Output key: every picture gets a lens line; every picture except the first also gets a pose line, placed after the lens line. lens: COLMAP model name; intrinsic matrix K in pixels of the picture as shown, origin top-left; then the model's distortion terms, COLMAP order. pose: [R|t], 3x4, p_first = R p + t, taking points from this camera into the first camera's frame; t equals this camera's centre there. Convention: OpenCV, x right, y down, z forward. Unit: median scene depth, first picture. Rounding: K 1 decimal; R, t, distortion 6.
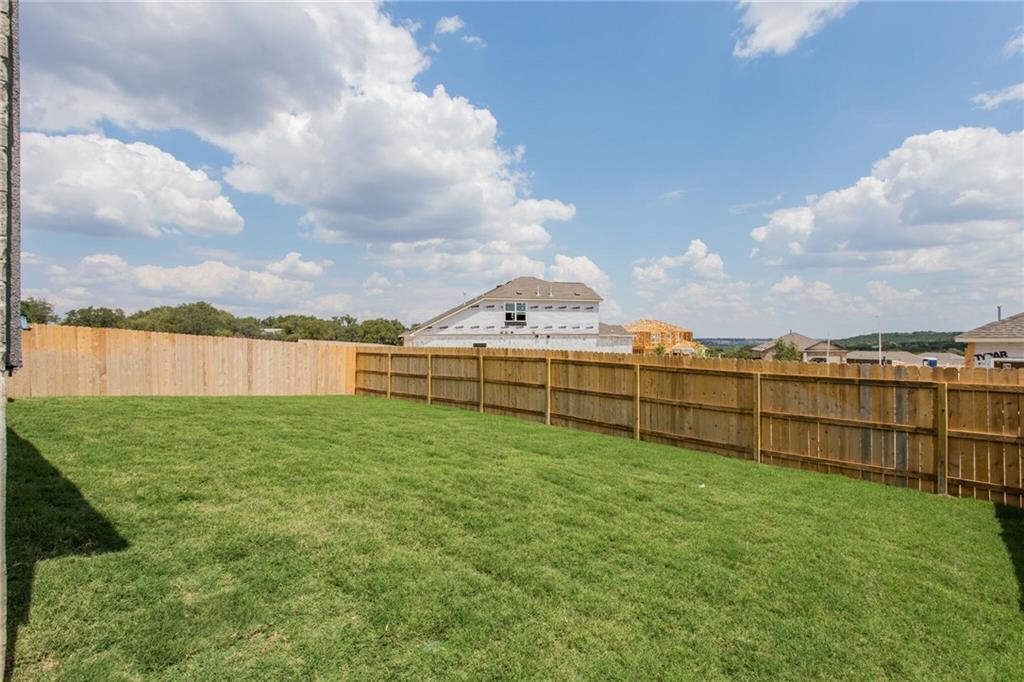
lens RADIAL K [[501.1, 0, 507.6], [0, 501.1, 340.7], [0, 0, 1]] dist [-0.009327, 0.003755]
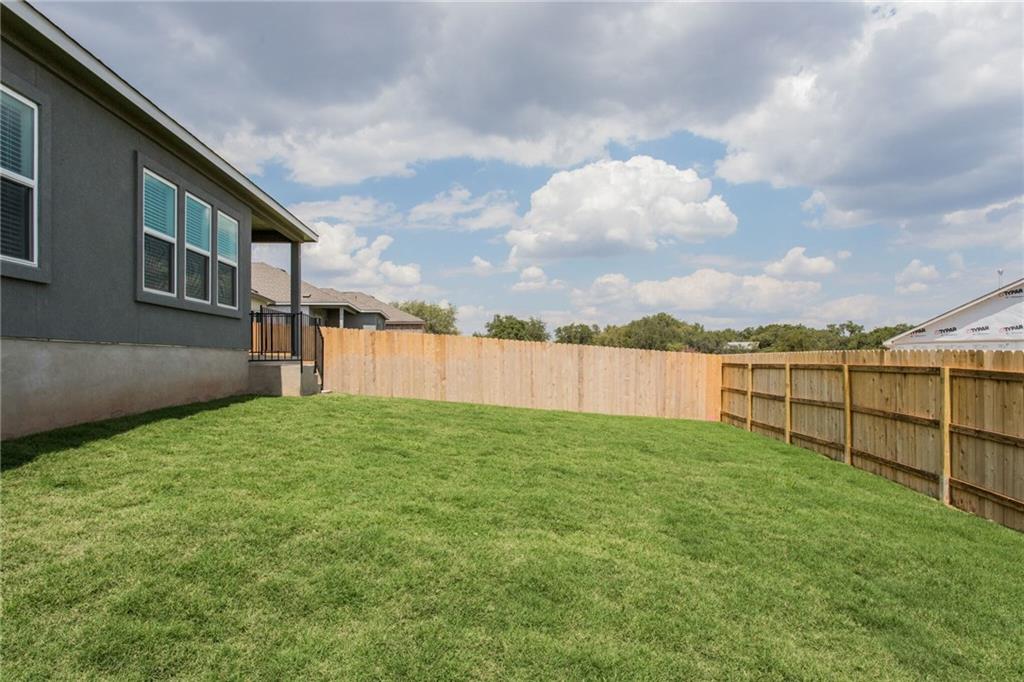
lens RADIAL K [[621.0, 0, 509.6], [0, 621.0, 352.5], [0, 0, 1]] dist [-0.007104, -0.006435]
pose [[0.661303, -0.008023, -0.750076, 0.084747], [0.000614, 0.999948, -0.010155, 0.008807], [0.750119, 0.006256, 0.661273, 0.093153]]
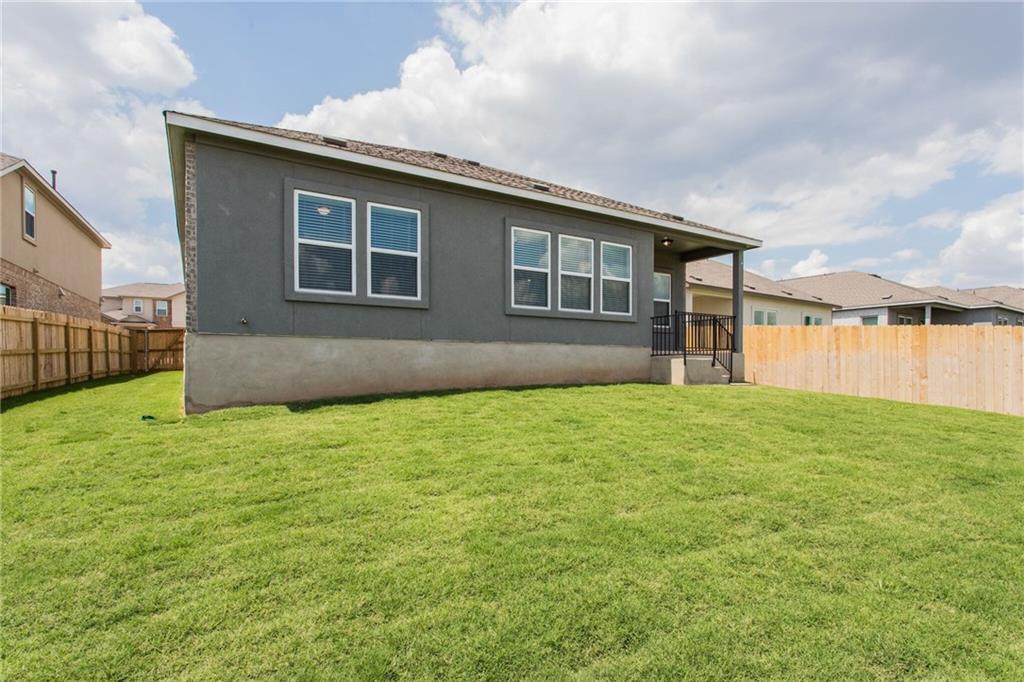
lens RADIAL K [[501.1, 0, 512.0], [0, 501.1, 374.3], [0, 0, 1]] dist [-0.009327, 0.003755]
pose [[-0.352899, 0.018984, -0.935469, 0.090900], [0.000423, 0.999797, 0.020130, 0.015228], [0.935661, 0.006708, -0.352836, 0.228904]]
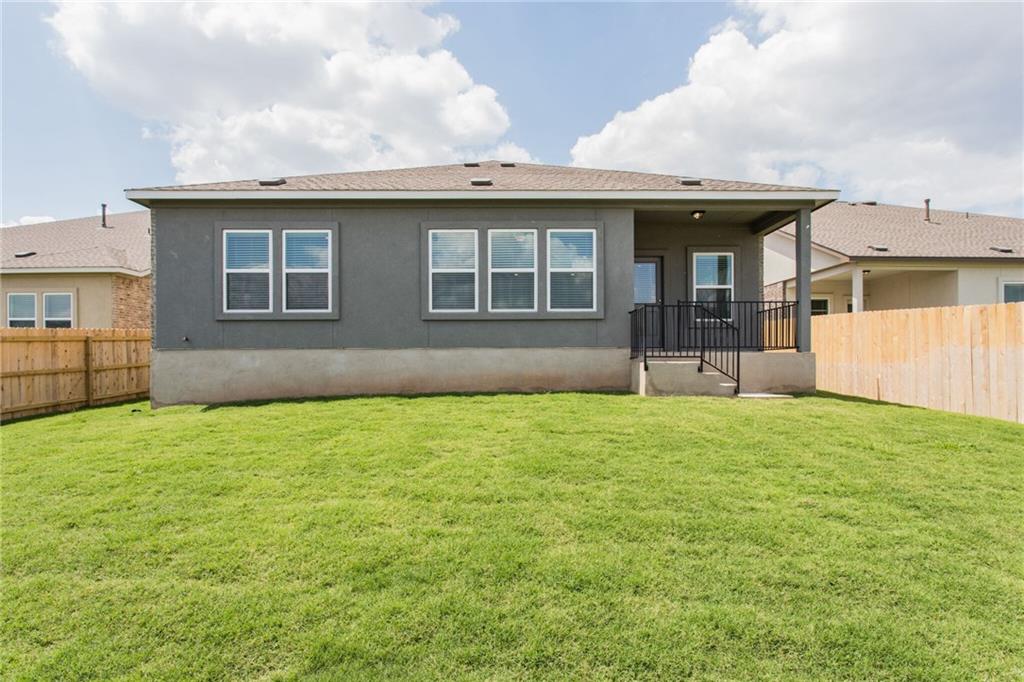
lens RADIAL K [[501.1, 0, 521.3], [0, 501.1, 368.4], [0, 0, 1]] dist [-0.009327, 0.003755]
pose [[-0.777530, 0.008649, -0.628786, -0.028322], [0.007126, 0.999962, 0.004943, 0.013258], [0.628805, -0.000637, -0.777563, 0.362675]]
